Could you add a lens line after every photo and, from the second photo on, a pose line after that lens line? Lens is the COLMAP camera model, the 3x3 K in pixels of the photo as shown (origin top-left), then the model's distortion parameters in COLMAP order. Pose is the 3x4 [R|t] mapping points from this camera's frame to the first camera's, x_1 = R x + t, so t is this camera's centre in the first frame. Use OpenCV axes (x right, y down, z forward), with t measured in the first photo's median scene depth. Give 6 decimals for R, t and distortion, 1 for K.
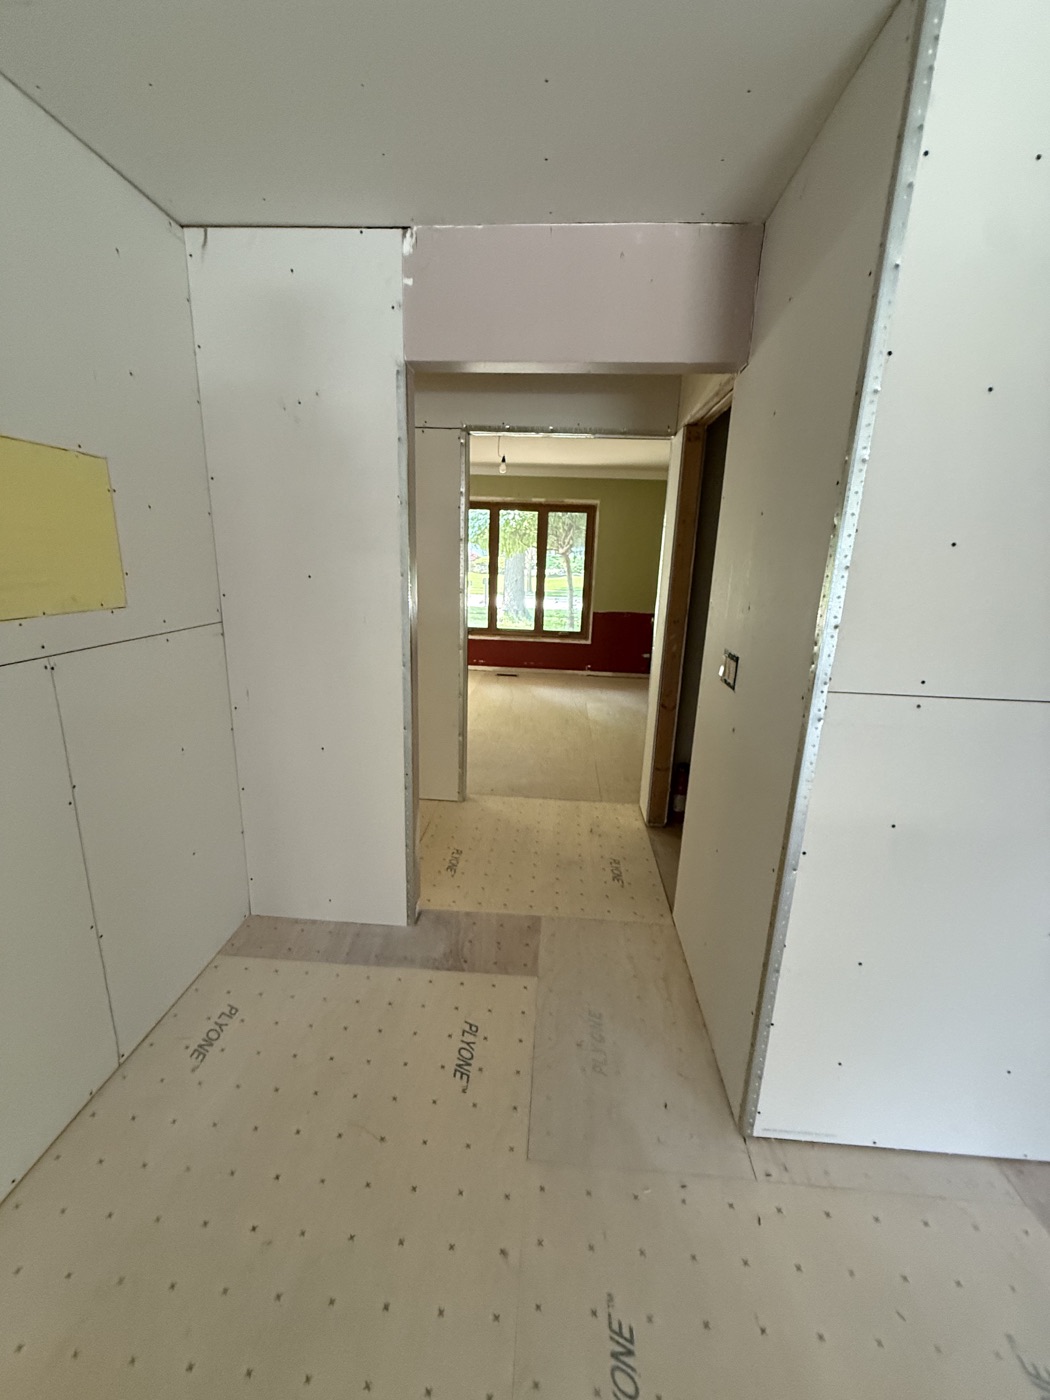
lens RADIAL K [[560.3, 0, 524.5], [0, 560.3, 702.7], [0, 0, 1]] dist [-0.002238, 0.001184]
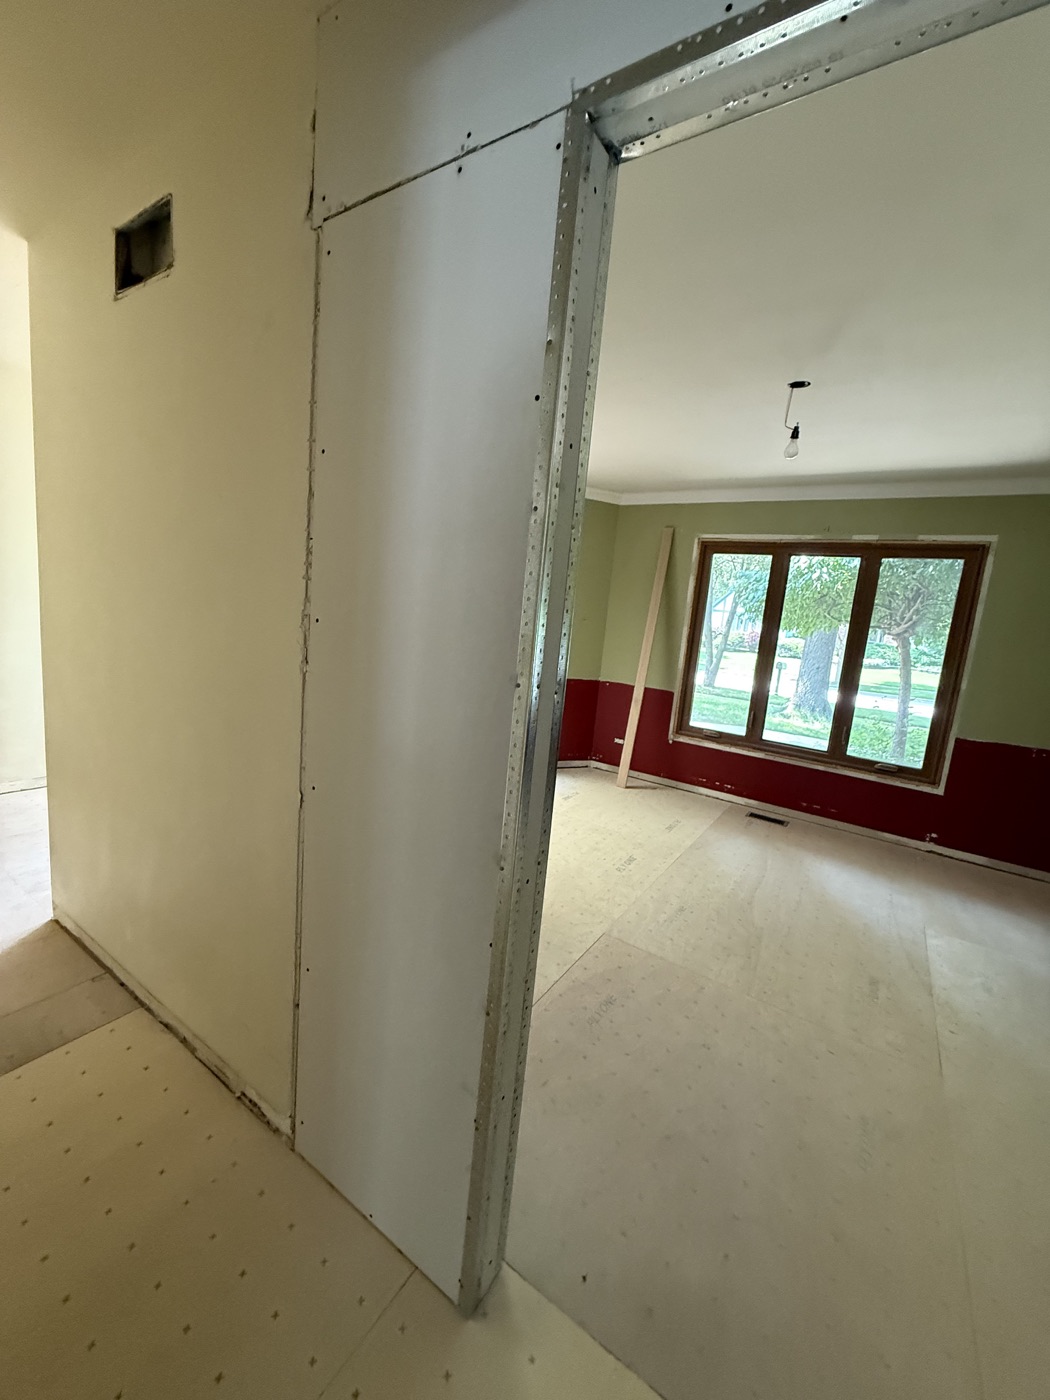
lens RADIAL K [[560.3, 0, 522.6], [0, 560.3, 696.4], [0, 0, 1]] dist [-0.002238, 0.001184]
pose [[0.868686, 0.120311, -0.480531, 0.014254], [-0.186295, 0.978190, -0.091866, -0.072862], [0.458998, 0.169323, 0.872153, 0.327462]]
